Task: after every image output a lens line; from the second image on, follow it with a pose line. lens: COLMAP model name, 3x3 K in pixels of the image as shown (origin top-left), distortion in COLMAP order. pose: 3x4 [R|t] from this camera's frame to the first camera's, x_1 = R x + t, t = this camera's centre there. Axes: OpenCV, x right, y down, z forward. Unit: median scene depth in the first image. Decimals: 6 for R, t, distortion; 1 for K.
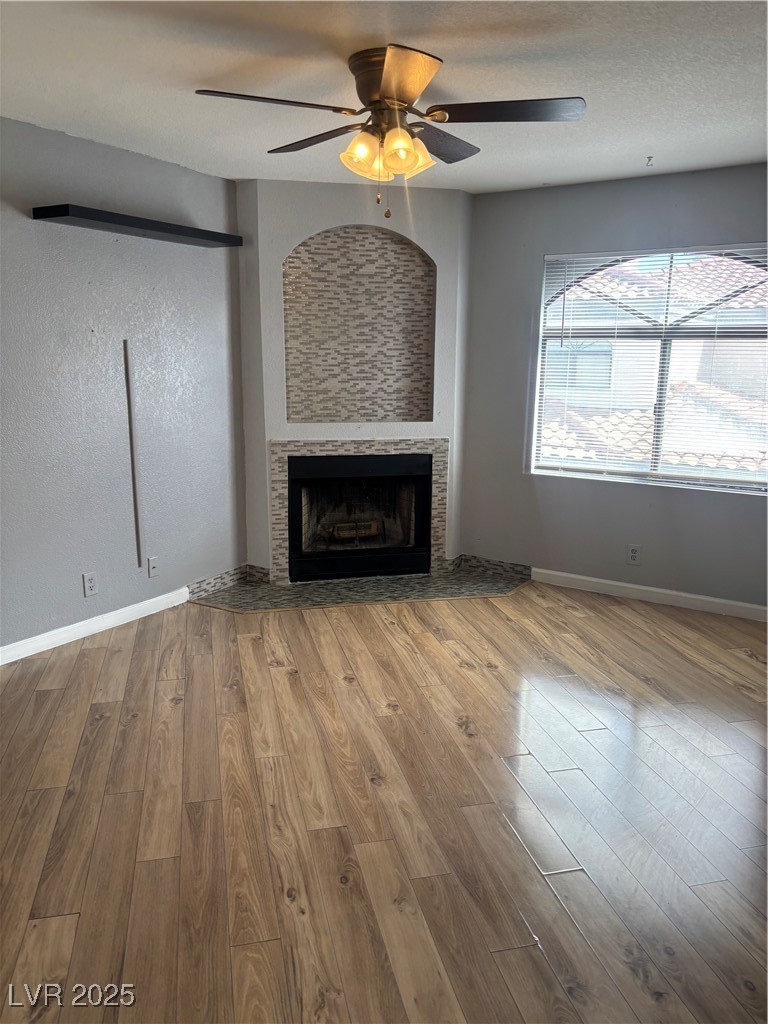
lens RADIAL K [[769.8, 0, 384.0], [0, 769.8, 512.0], [0, 0, 1]] dist [0.070810, -0.087324]
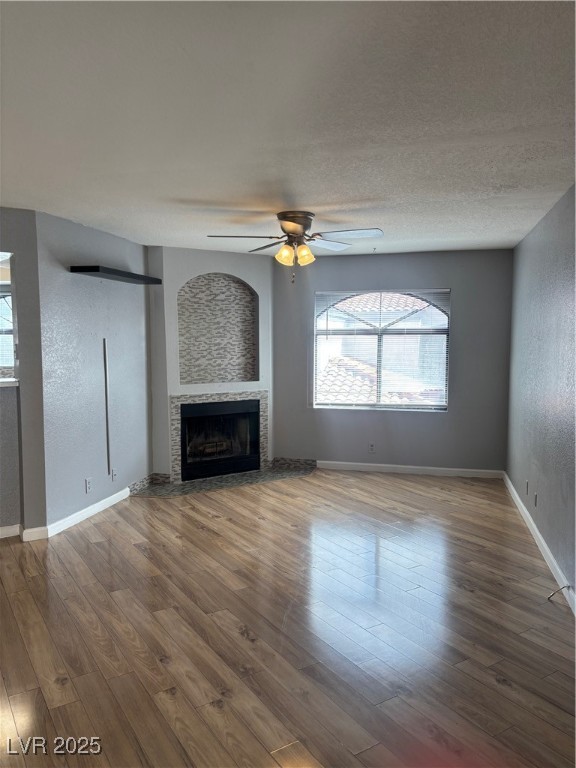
lens RADIAL K [[572.8, 0, 293.1], [0, 572.8, 389.3], [0, 0, 1]] dist [0.063579, -0.057124]
pose [[0.944234, -0.040021, 0.326835, -0.297702], [0.077500, 0.991713, -0.102465, 0.041626], [-0.320026, 0.122081, 0.939510, -0.252231]]
